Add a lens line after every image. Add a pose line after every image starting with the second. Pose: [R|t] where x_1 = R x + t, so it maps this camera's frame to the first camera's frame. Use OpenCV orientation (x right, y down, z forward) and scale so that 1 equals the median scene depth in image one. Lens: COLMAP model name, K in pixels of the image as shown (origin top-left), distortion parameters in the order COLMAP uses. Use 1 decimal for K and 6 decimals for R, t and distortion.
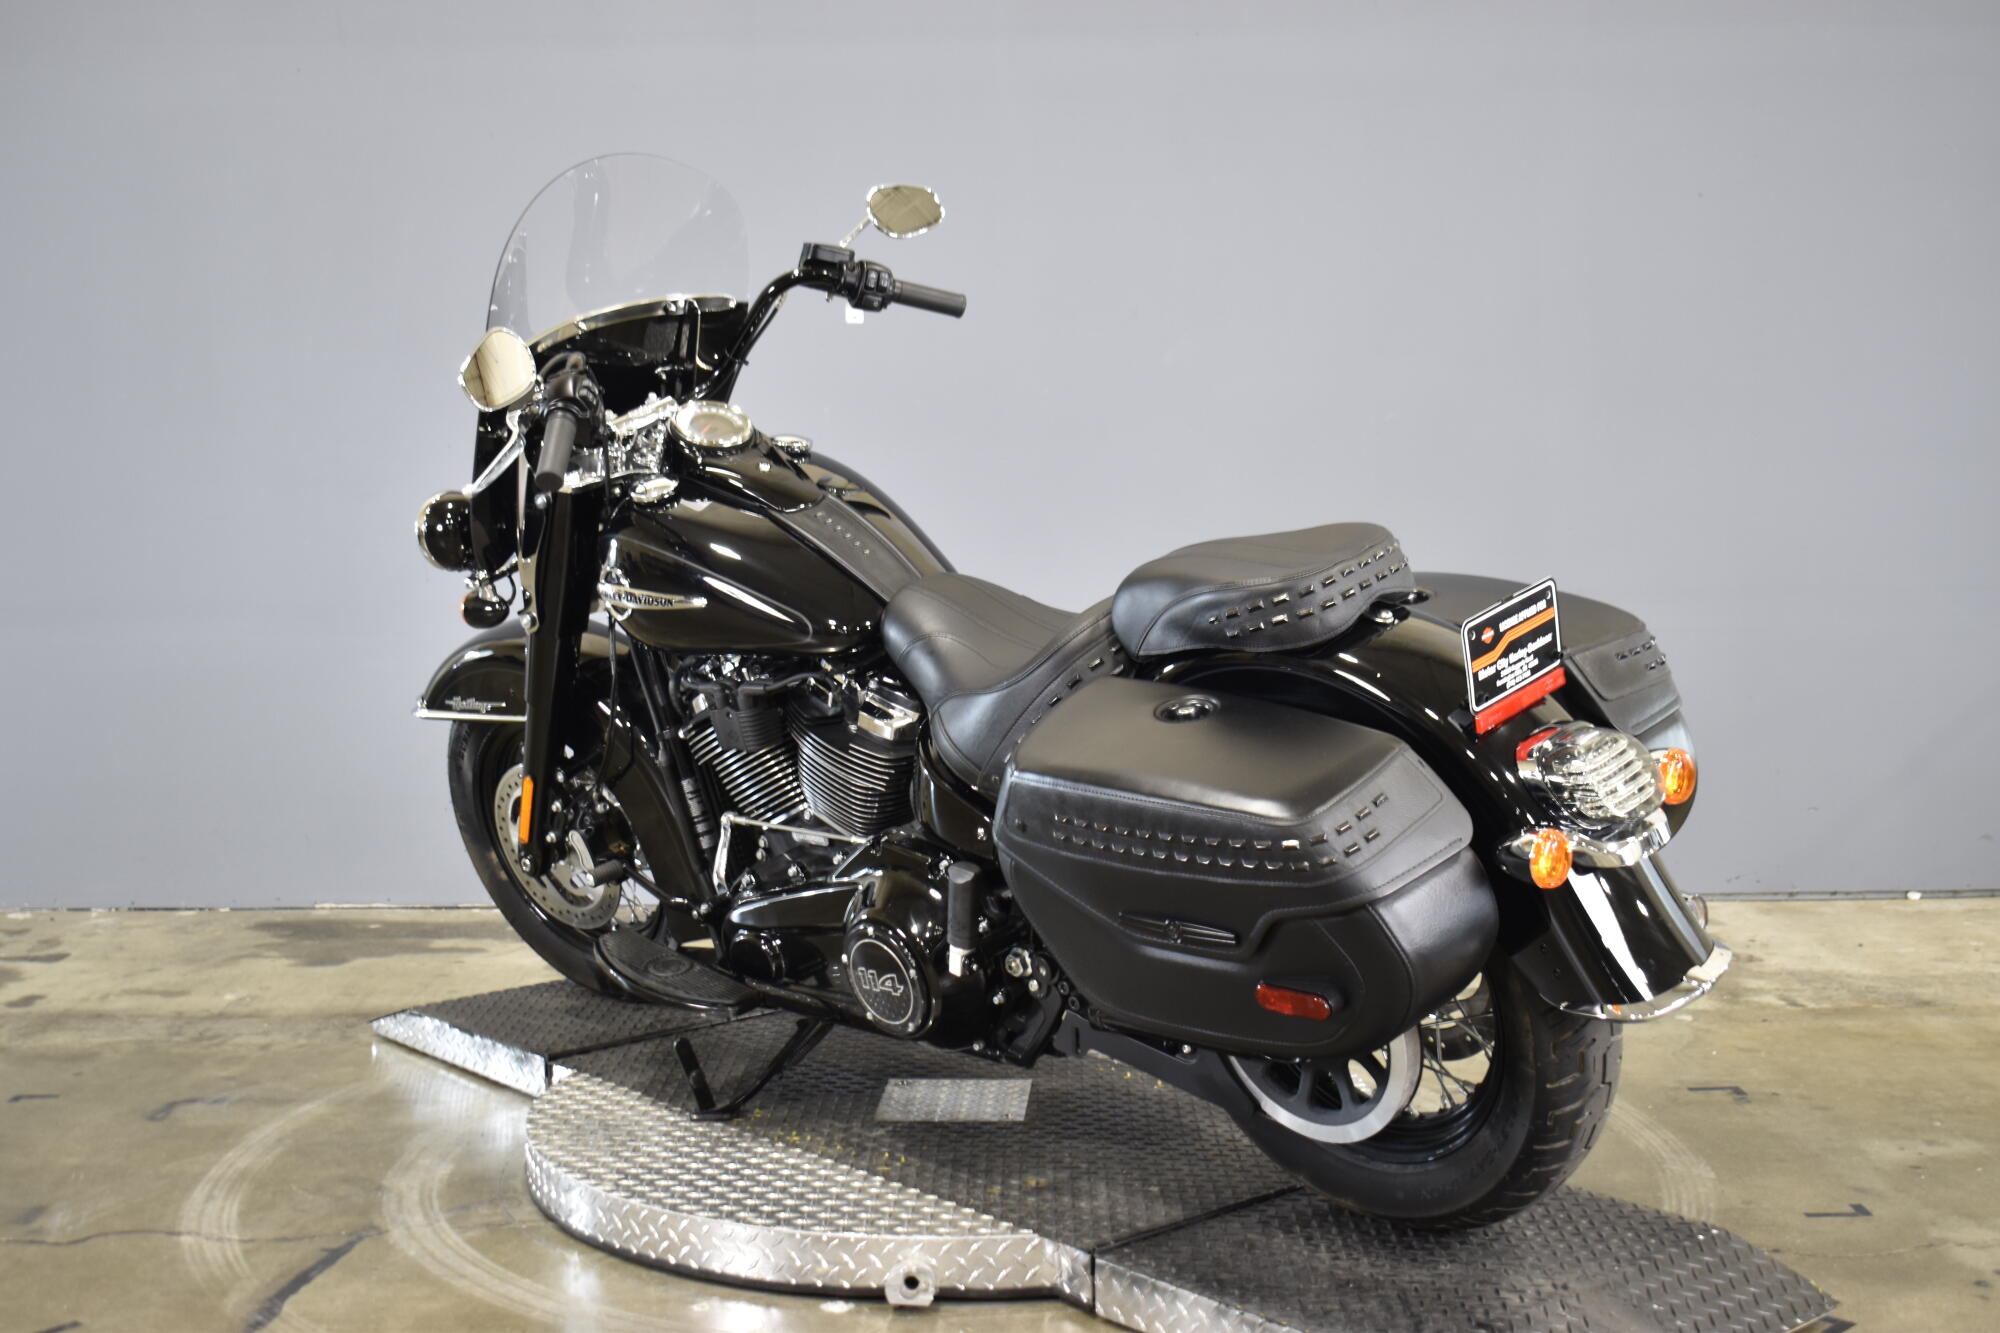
lens RADIAL K [[2389.4, 0, 1000.0], [0, 2389.4, 666.5], [0, 0, 1]] dist [-0.050112, 0.000519]
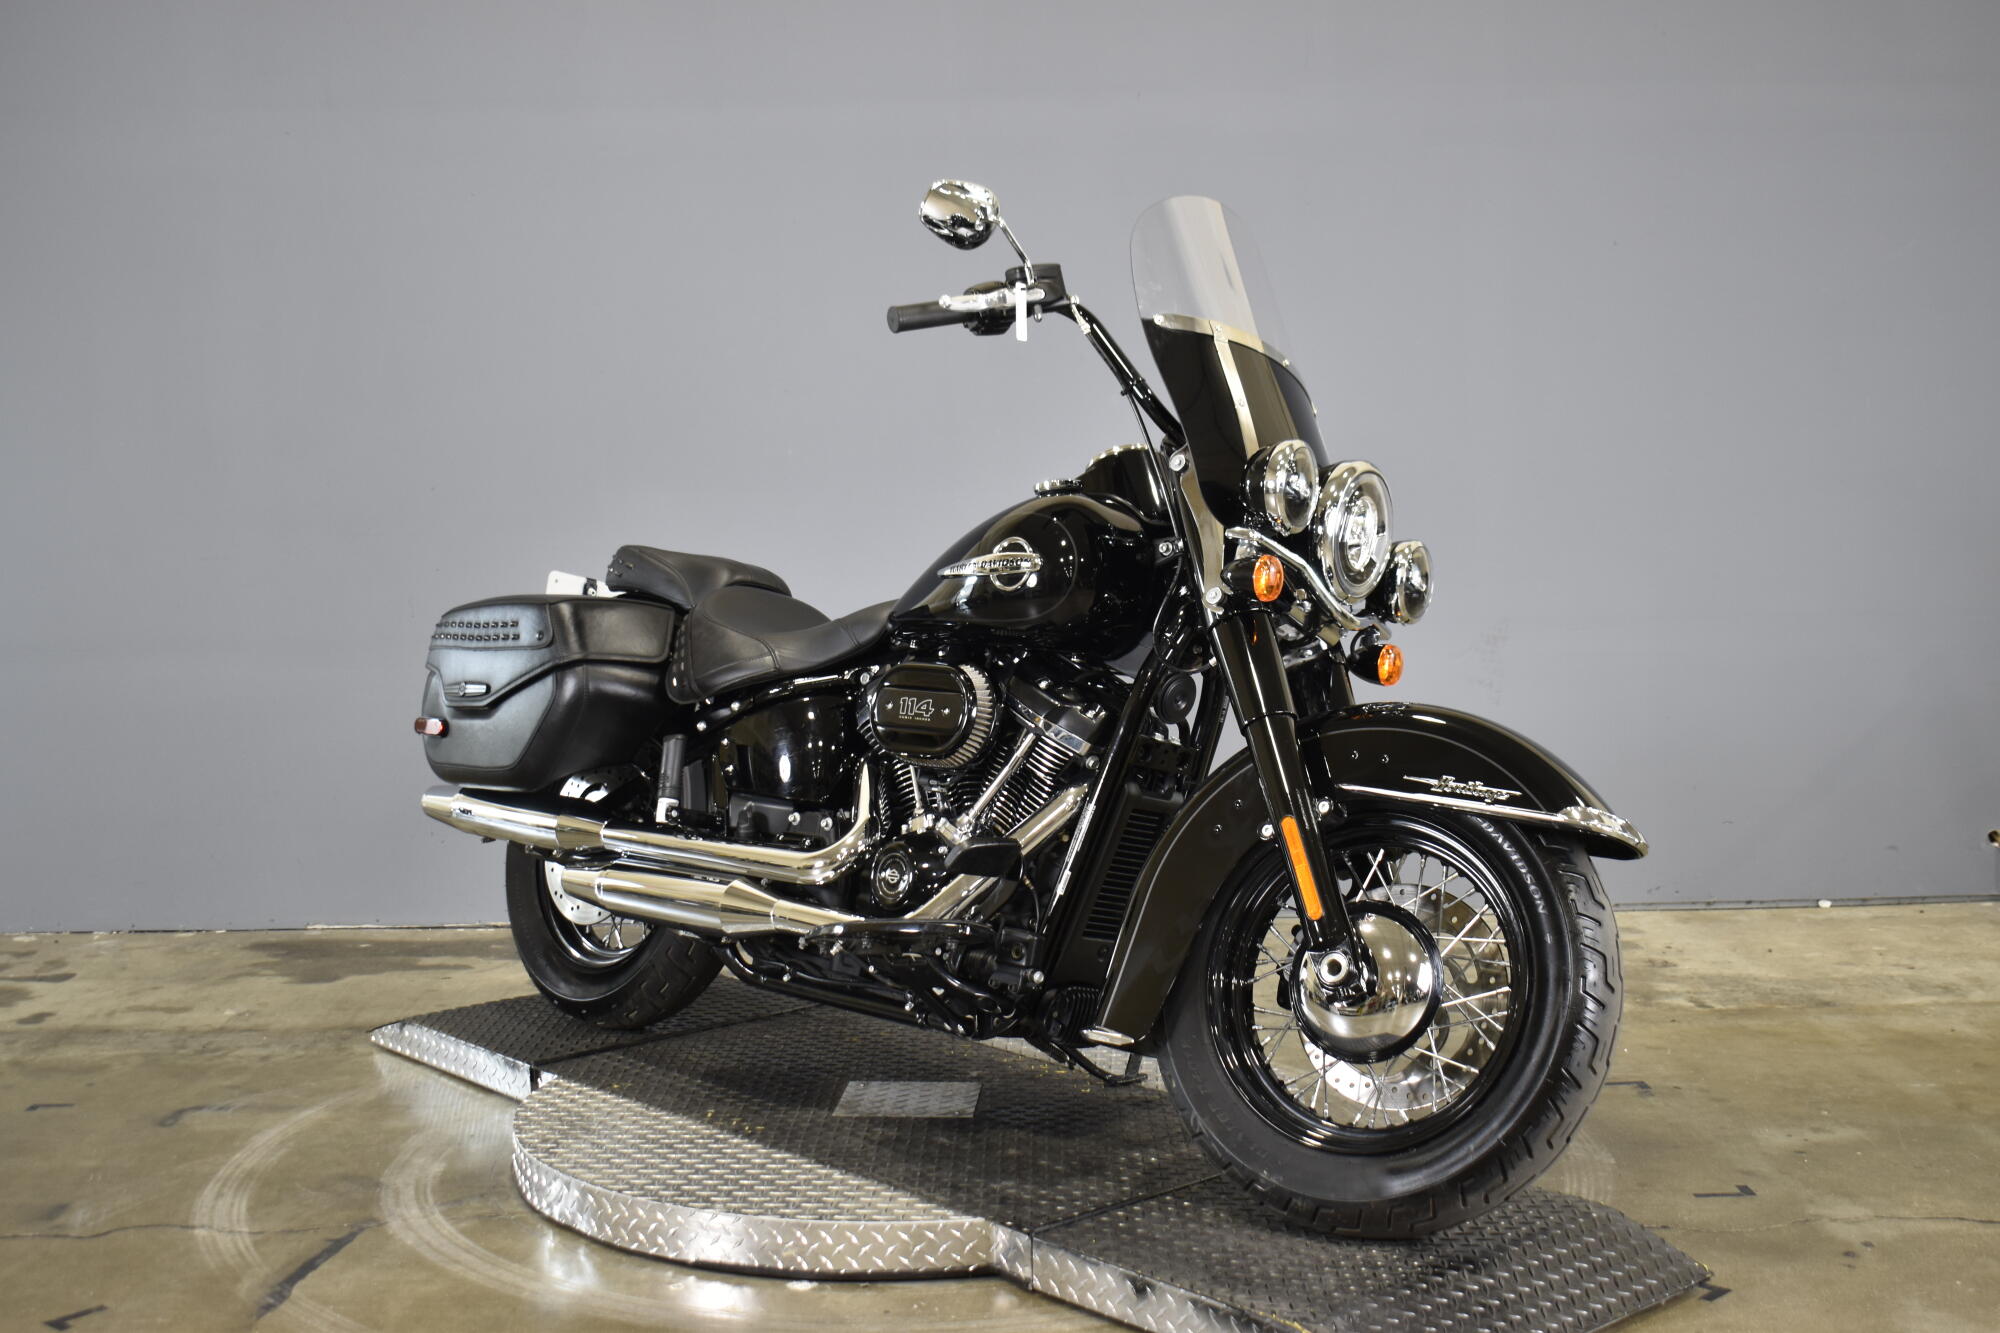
lens RADIAL K [[2371.5, 0, 1000.0], [0, 2371.5, 666.5], [0, 0, 1]] dist [-0.048922, -0.001211]
pose [[0.999898, -0.007720, 0.012031, 0.008606], [0.007840, 0.999920, -0.009919, -0.002260], [-0.011954, 0.010013, 0.999878, -0.064556]]
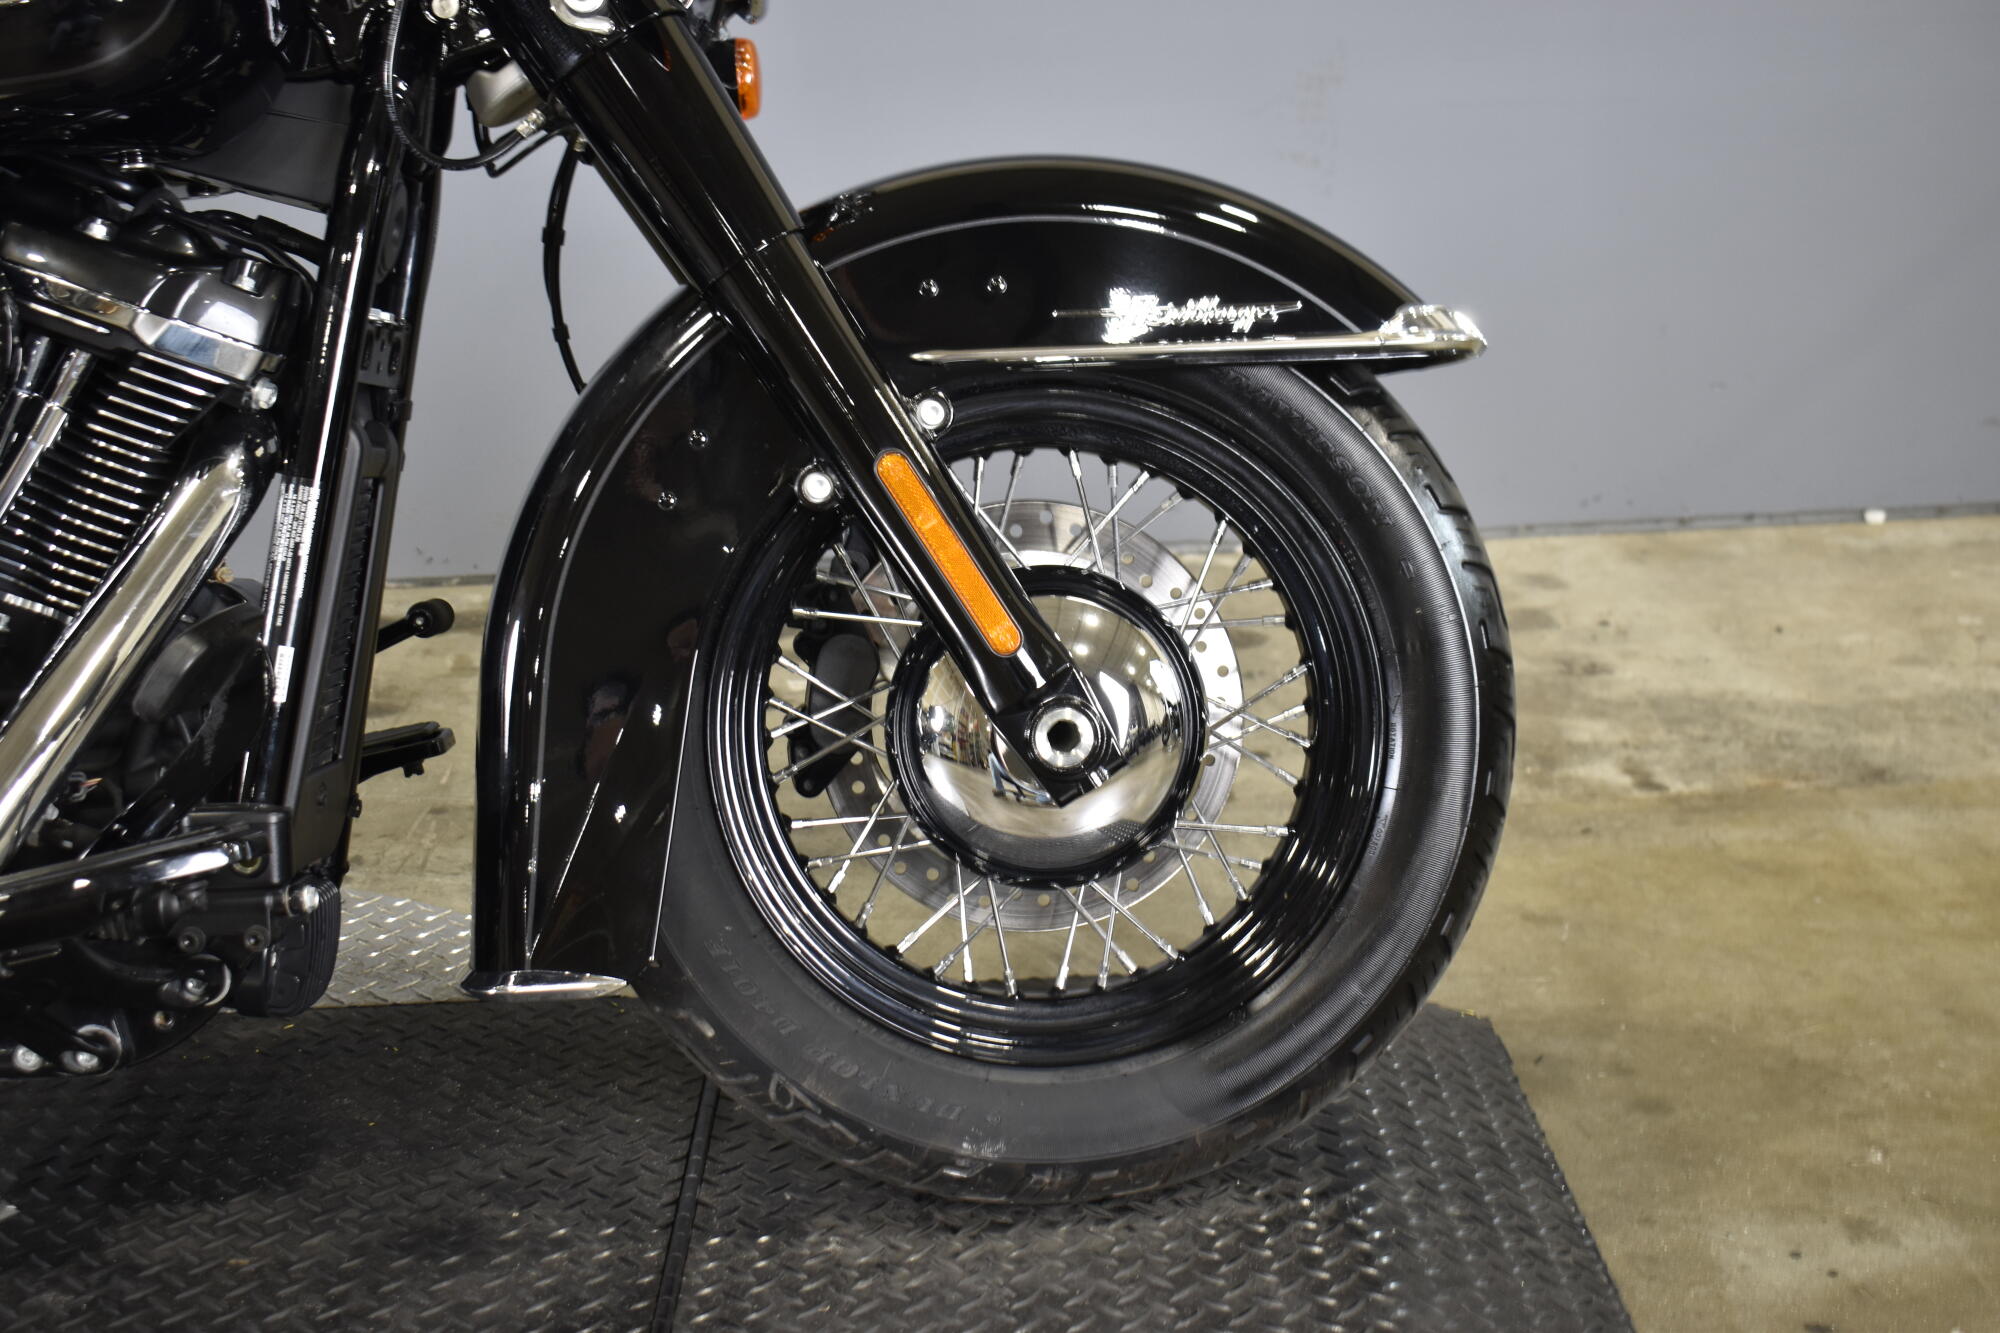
lens RADIAL K [[2440.9, 0, 1000.0], [0, 2440.9, 666.5], [0, 0, 1]] dist [-0.051979, 0.017770]
pose [[0.999127, -0.041122, 0.007405, 0.199822], [0.038479, 0.974624, 0.220518, -0.022892], [-0.016285, -0.220040, 0.975355, 0.497693]]
